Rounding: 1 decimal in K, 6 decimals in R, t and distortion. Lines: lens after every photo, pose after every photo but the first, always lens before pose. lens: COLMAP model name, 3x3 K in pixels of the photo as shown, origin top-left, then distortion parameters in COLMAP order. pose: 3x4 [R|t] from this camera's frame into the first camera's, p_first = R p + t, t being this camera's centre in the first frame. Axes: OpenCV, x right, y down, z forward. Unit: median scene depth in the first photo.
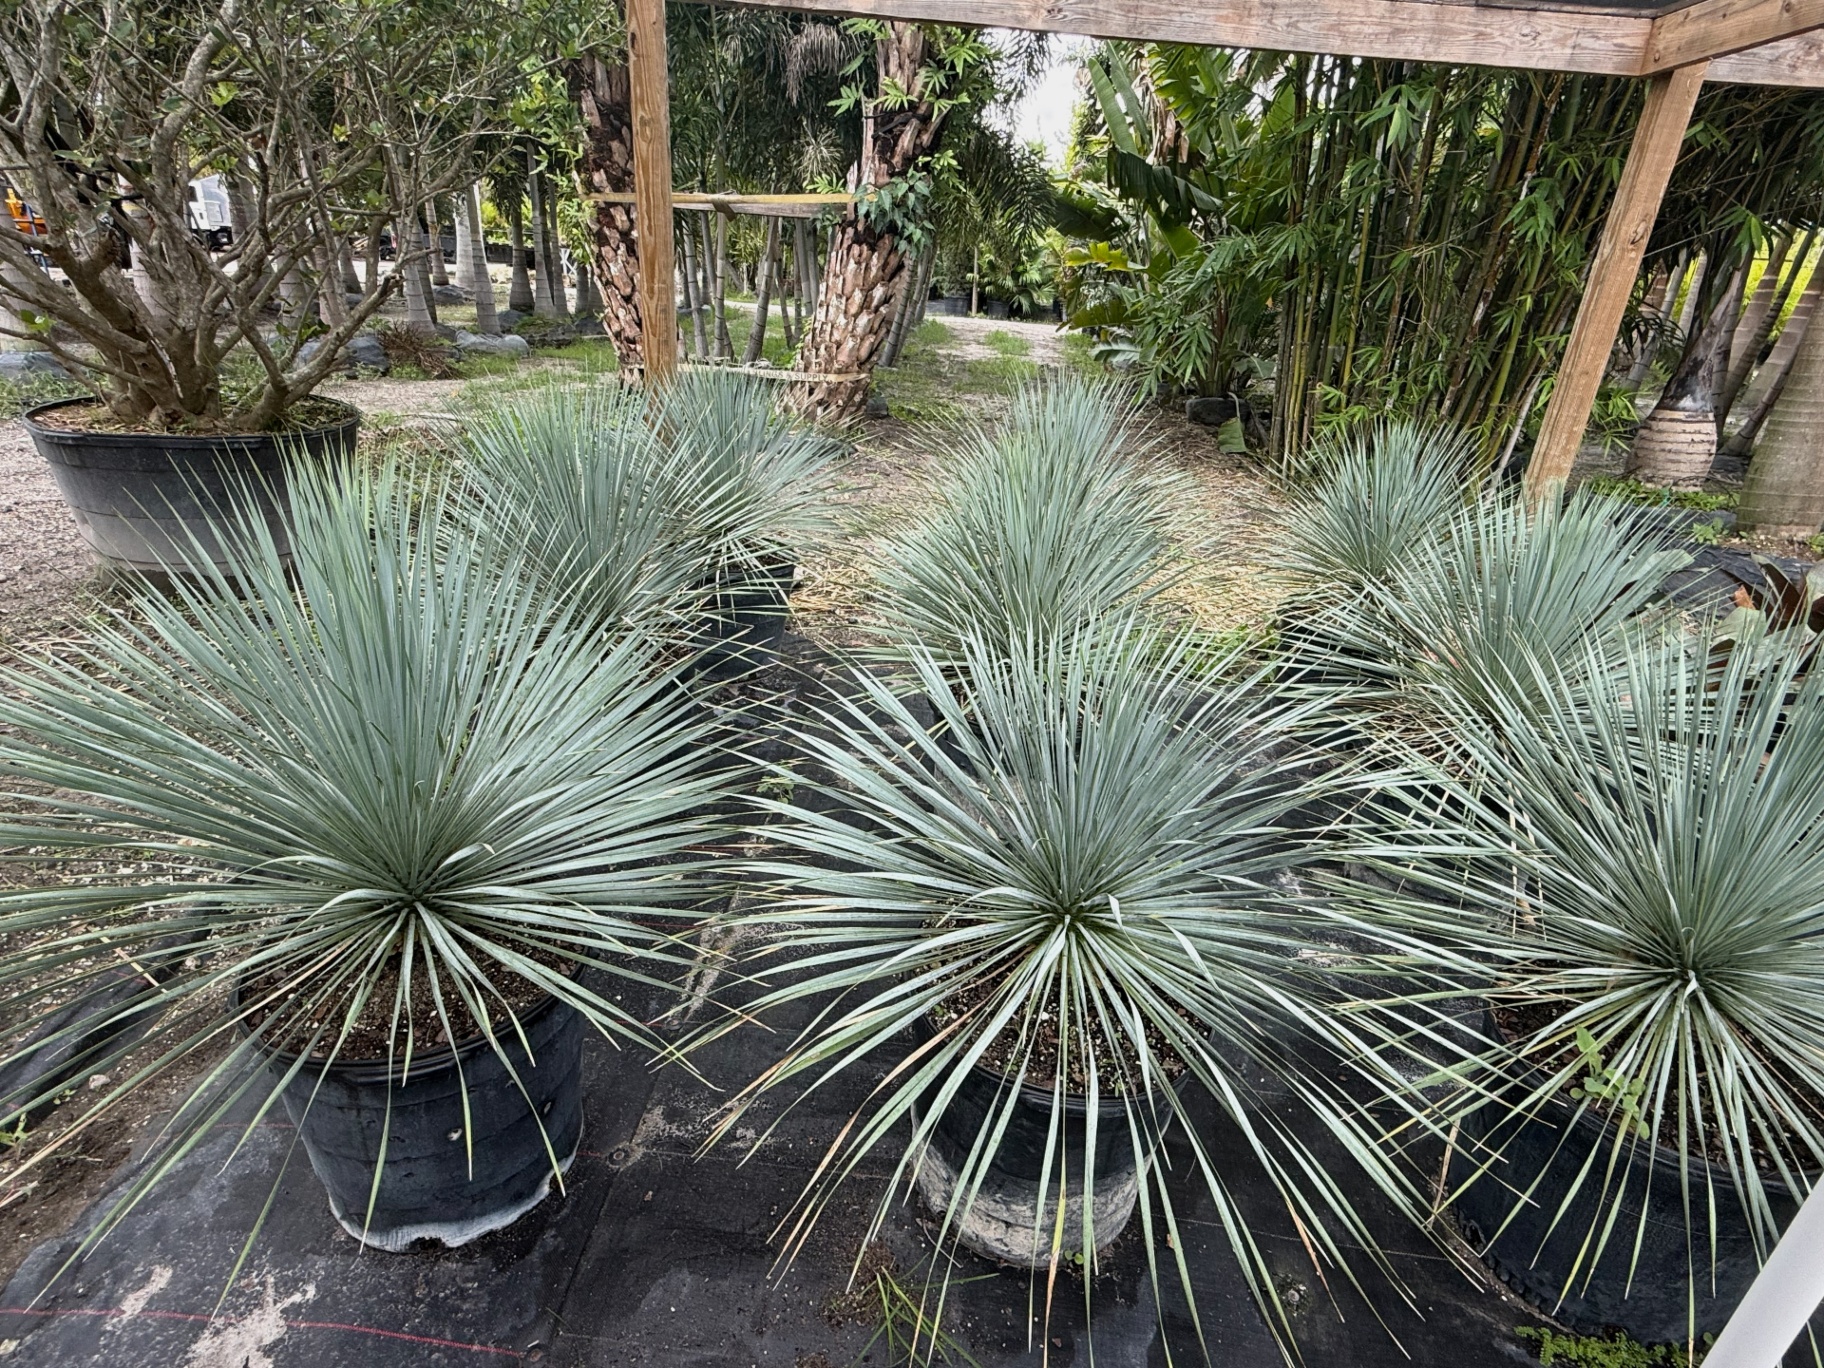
lens RADIAL K [[985.8, 0, 910.1], [0, 985.8, 681.9], [0, 0, 1]] dist [0.006282, -0.001518]
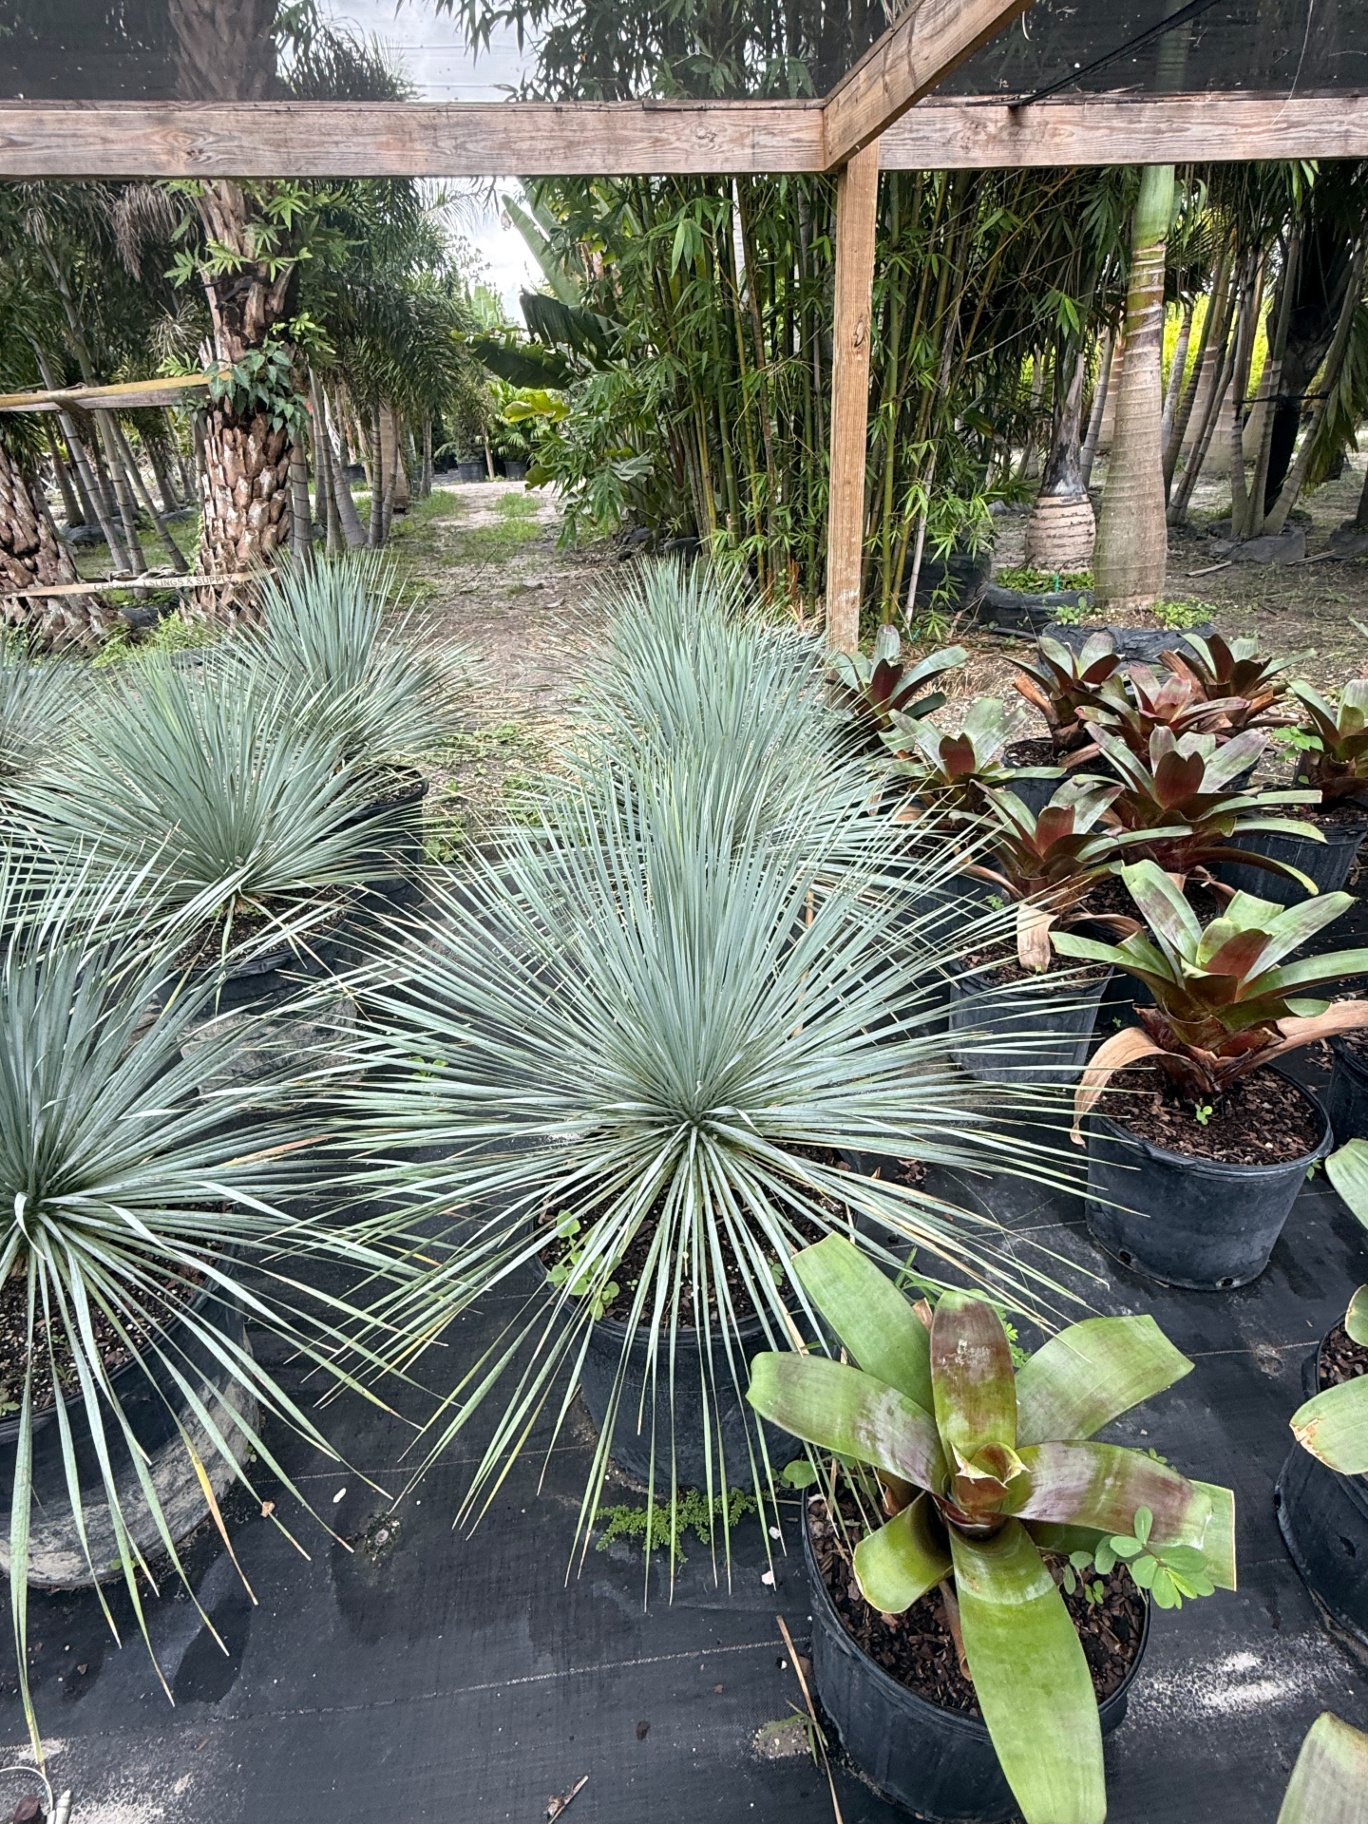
lens RADIAL K [[985.8, 0, 682.1], [0, 985.8, 908.5], [0, 0, 1]] dist [0.006282, -0.001518]
pose [[0.974187, -0.186138, 0.127723, 0.158243], [0.177901, 0.981320, 0.073223, 0.004492], [-0.138967, -0.048611, 0.989103, 0.005898]]
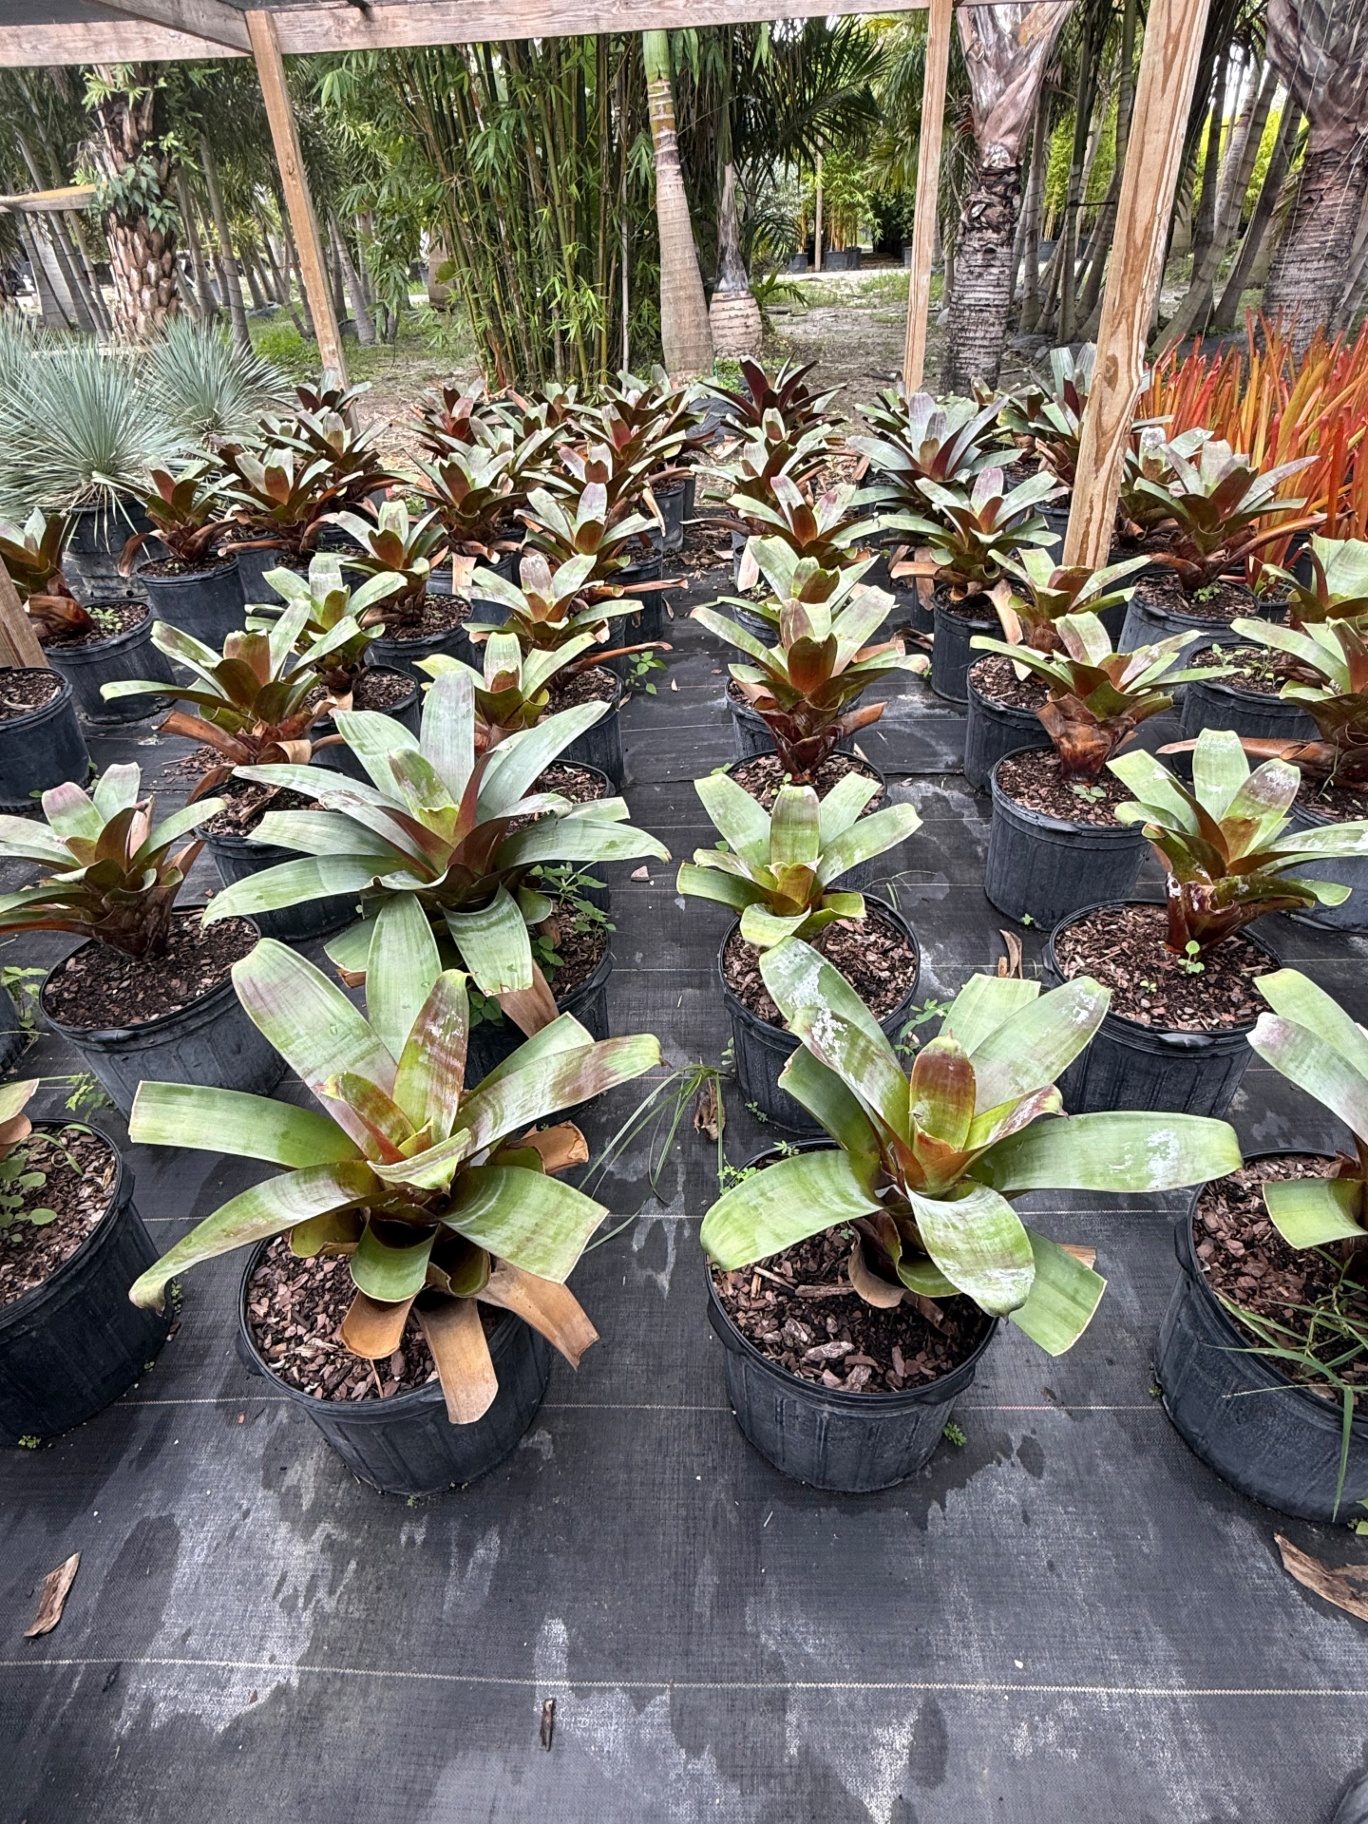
lens RADIAL K [[985.8, 0, 685.7], [0, 985.8, 909.3], [0, 0, 1]] dist [0.006282, -0.001518]
pose [[0.994032, -0.094214, -0.054989, 0.636137], [0.103462, 0.974019, 0.201451, 0.209750], [0.034581, -0.205938, 0.977954, -0.360349]]
